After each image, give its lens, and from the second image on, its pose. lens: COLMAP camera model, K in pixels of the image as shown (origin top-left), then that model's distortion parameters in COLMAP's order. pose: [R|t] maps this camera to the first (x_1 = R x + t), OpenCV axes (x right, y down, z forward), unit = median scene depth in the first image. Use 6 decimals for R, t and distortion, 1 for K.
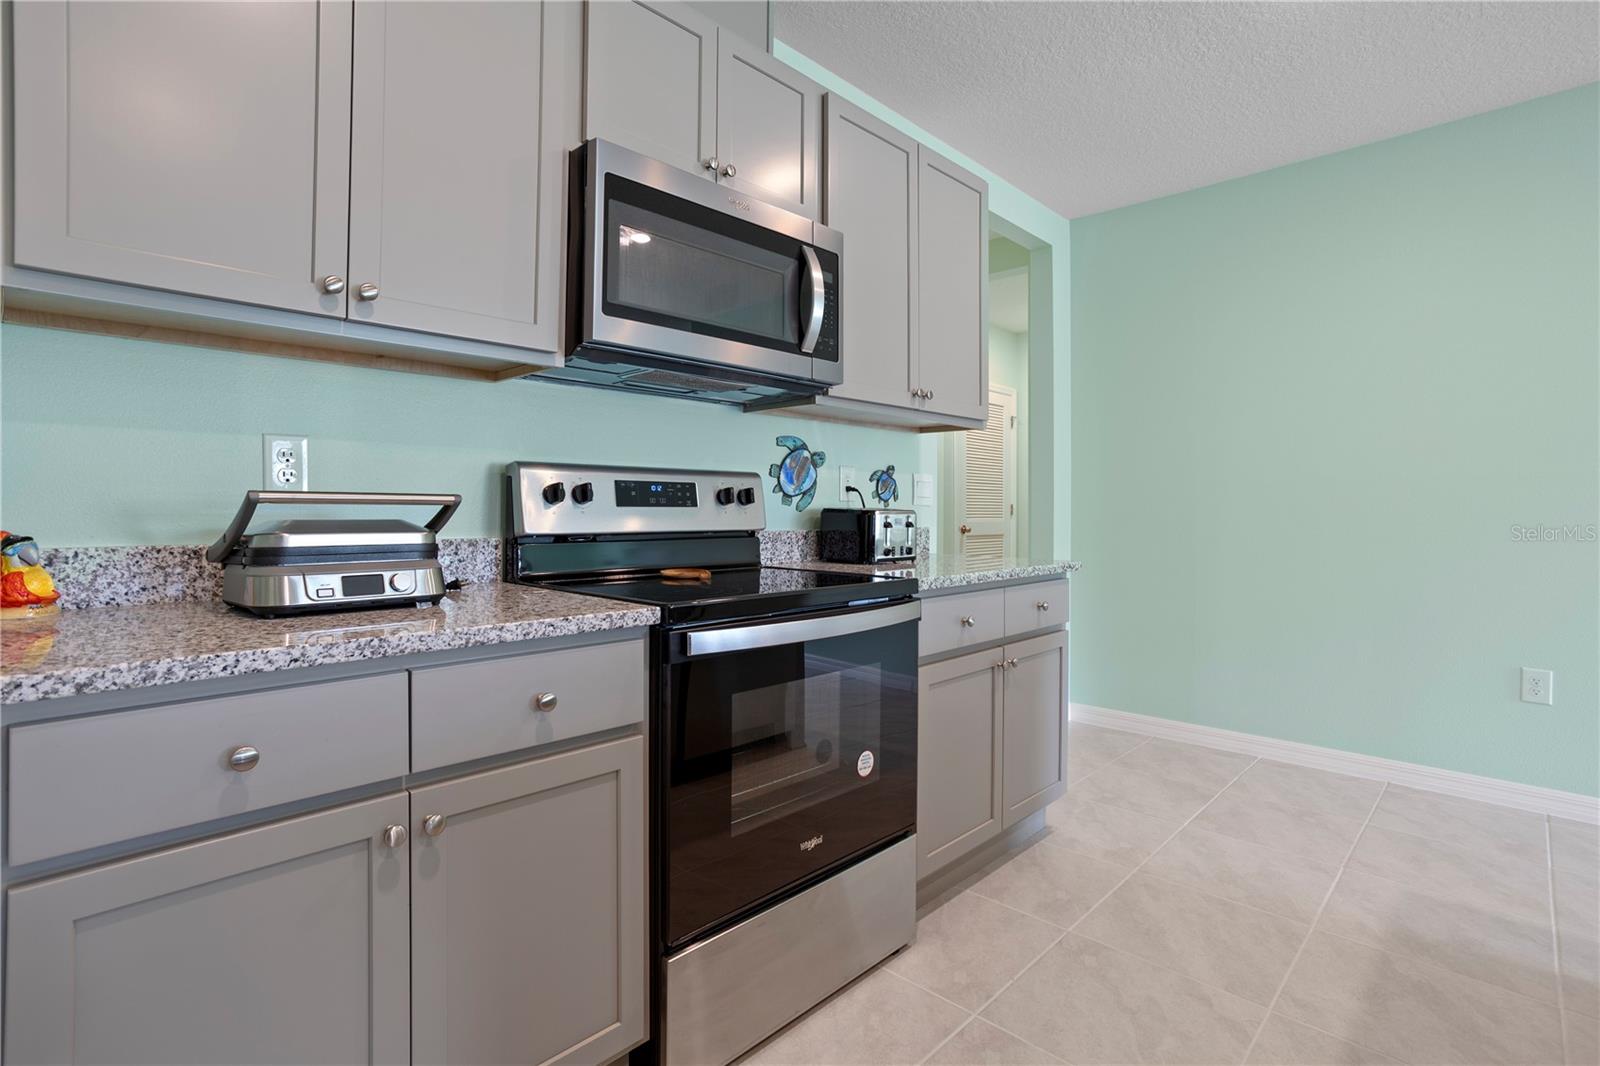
lens RADIAL K [[780.0, 0, 802.2], [0, 780.0, 509.8], [0, 0, 1]] dist [-0.032779, 0.024485]
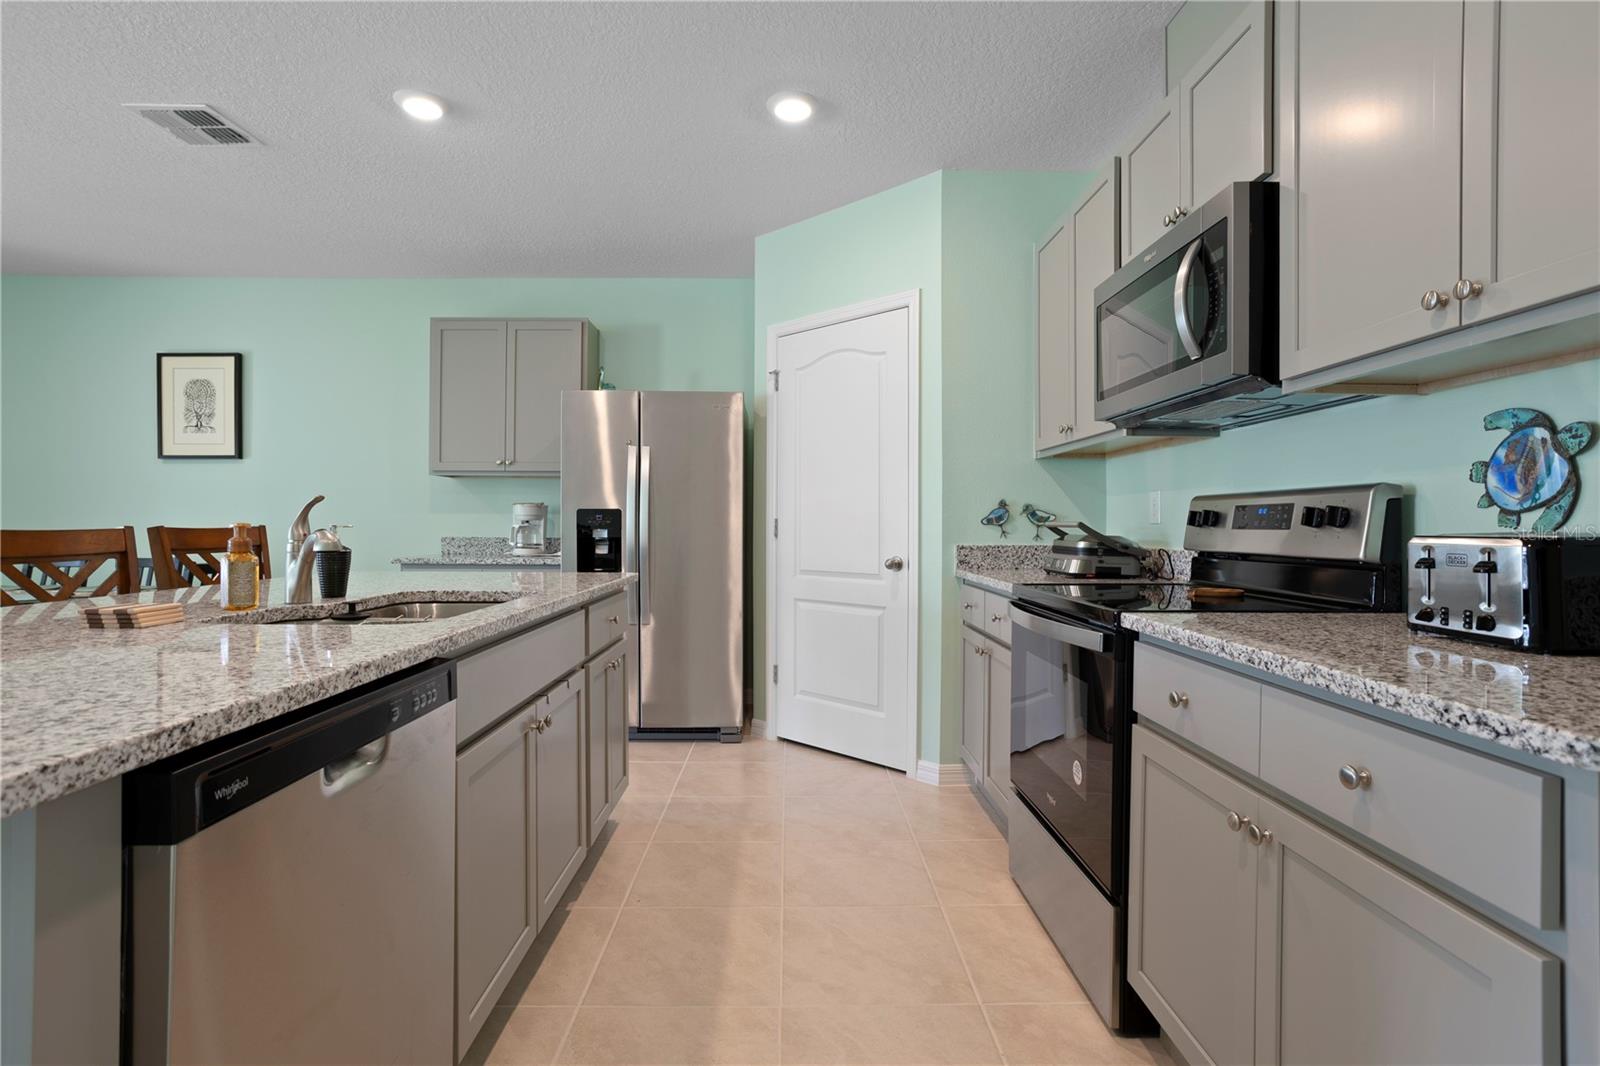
lens RADIAL K [[772.3, 0, 803.3], [0, 772.3, 523.6], [0, 0, 1]] dist [-0.062501, 0.037221]
pose [[-0.708055, -0.010711, -0.706077, 0.774656], [-0.012314, 0.999920, -0.002821, -0.001076], [0.706050, 0.006697, -0.708130, 1.060279]]
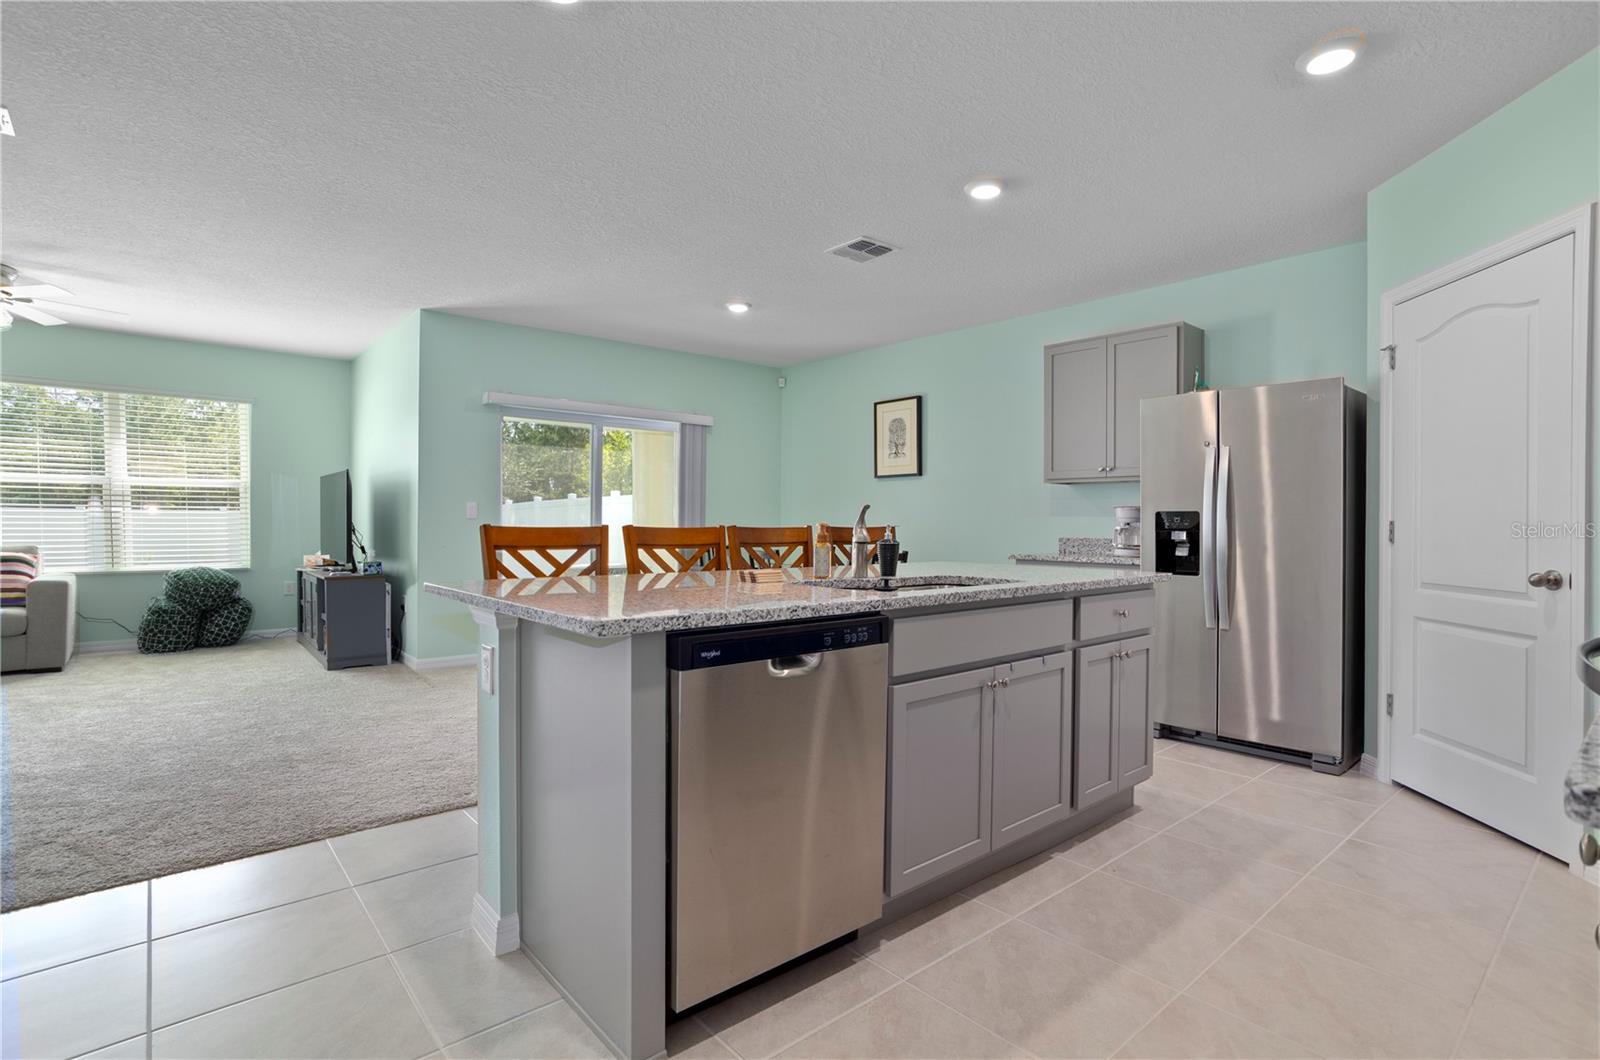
lens RADIAL K [[772.3, 0, 803.3], [0, 772.3, 520.6], [0, 0, 1]] dist [-0.062501, 0.037221]
pose [[-0.995951, -0.014992, 0.088639, 0.594692], [-0.014887, 0.999887, 0.001845, -0.002361], [-0.088657, 0.000518, -0.996062, 1.295800]]
